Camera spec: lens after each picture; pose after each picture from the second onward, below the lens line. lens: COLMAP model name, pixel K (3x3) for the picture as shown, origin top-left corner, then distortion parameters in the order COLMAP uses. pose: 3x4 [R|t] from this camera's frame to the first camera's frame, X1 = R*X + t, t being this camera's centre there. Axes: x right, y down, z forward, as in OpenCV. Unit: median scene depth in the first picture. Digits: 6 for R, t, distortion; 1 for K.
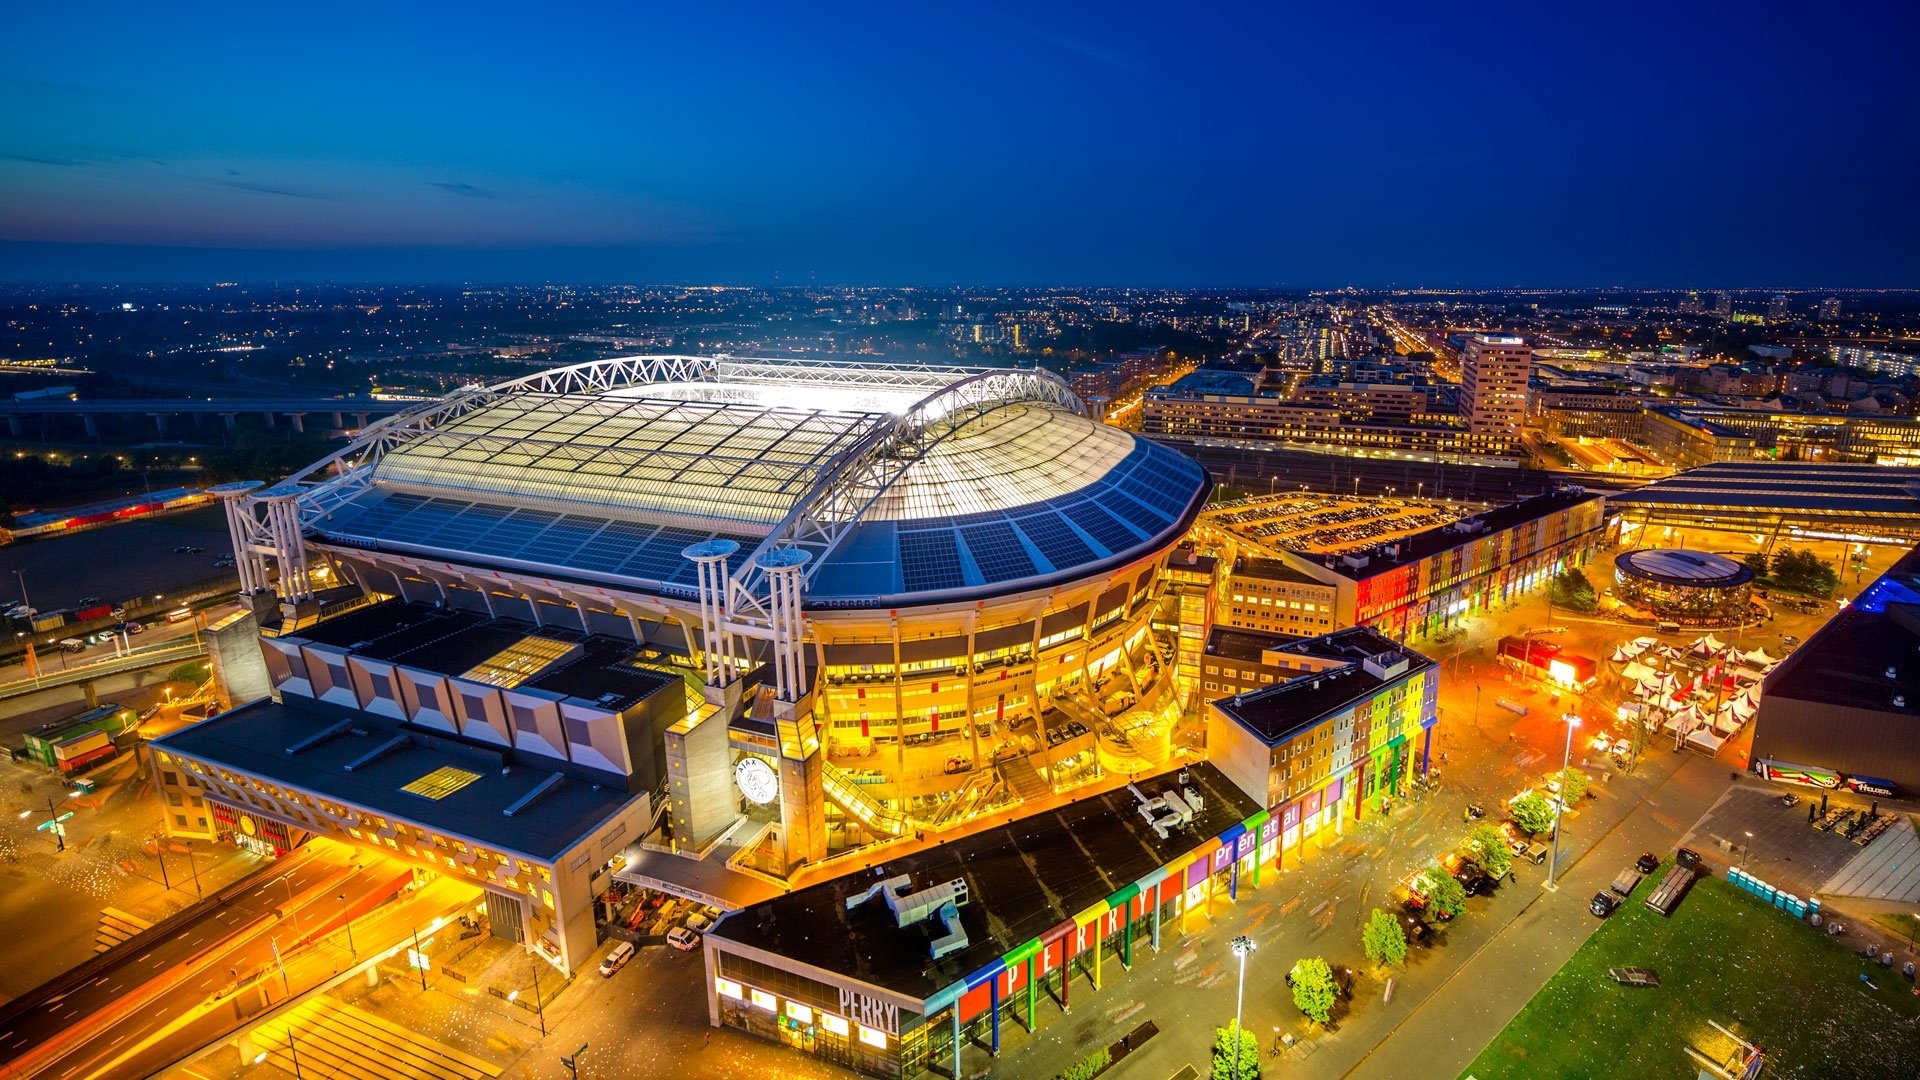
lens RADIAL K [[952.8, 0, 961.7], [0, 952.8, 510.9], [0, 0, 1]] dist [0.021467, 0.000238]
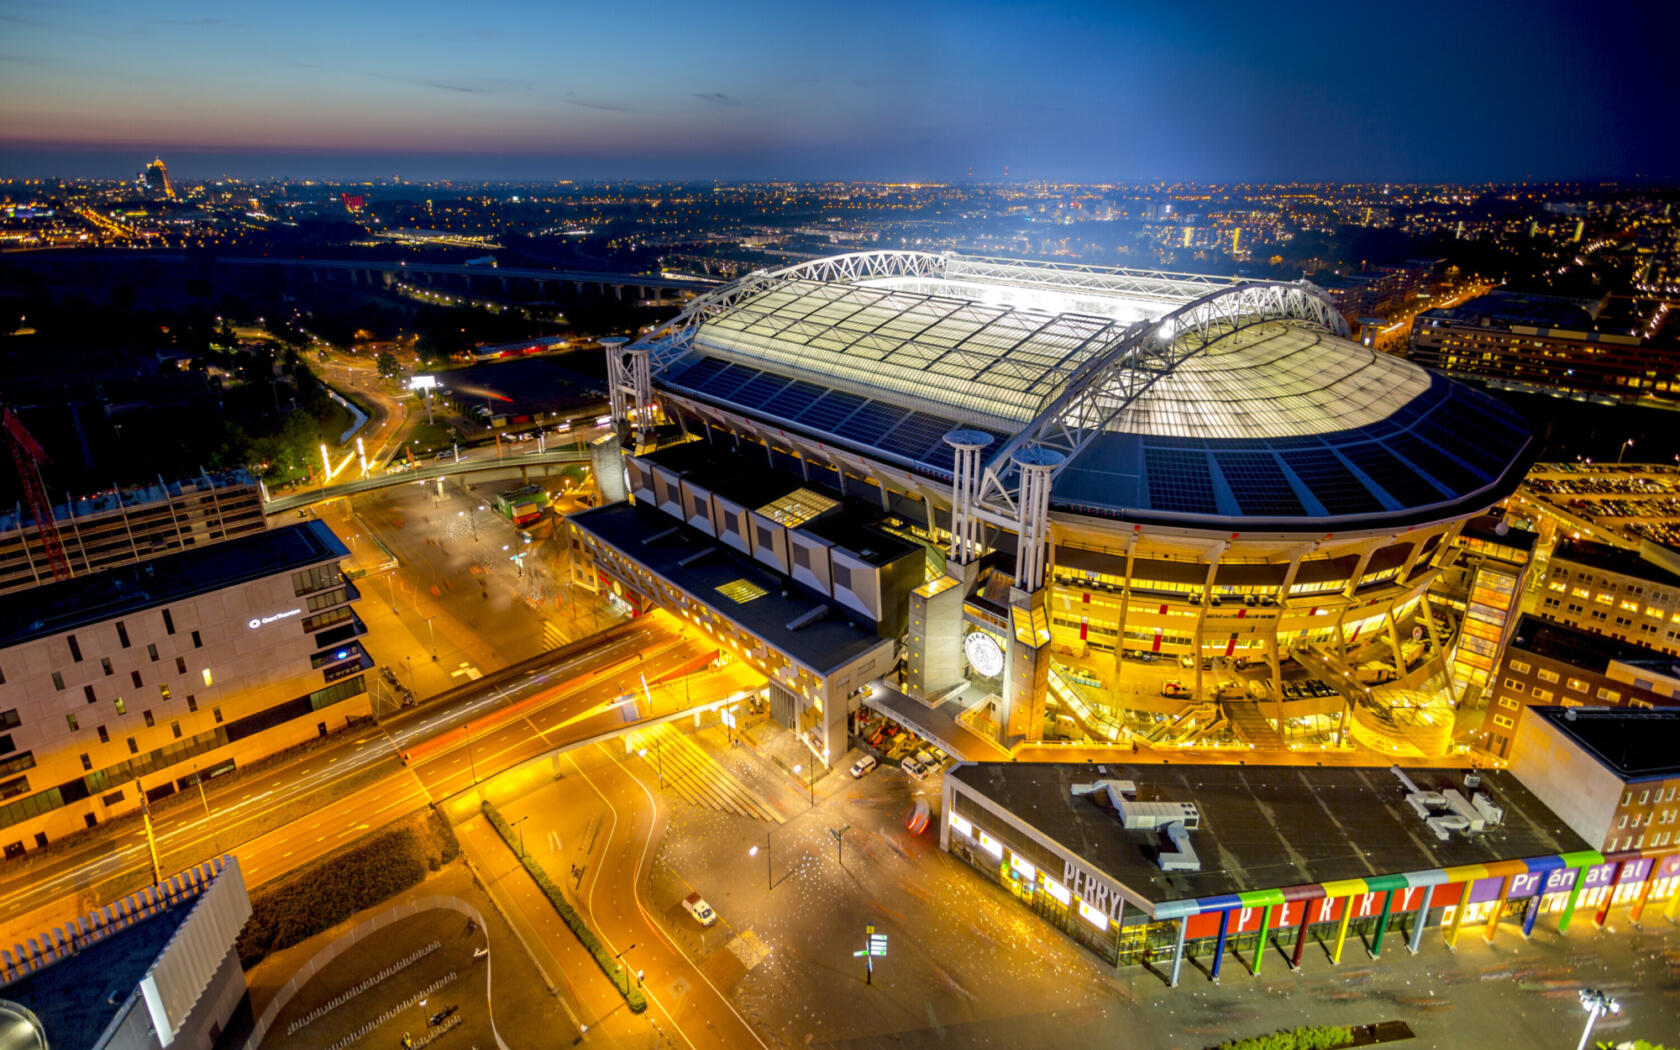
lens RADIAL K [[897.9, 0, 840.0], [0, 897.9, 525.0], [0, 0, 1]] dist [0.015255, 0.008856]
pose [[0.858938, 0.183530, -0.478060, 0.127679], [-0.121683, 0.979979, 0.157588, -0.006918], [0.497411, -0.077187, 0.864074, 0.041513]]
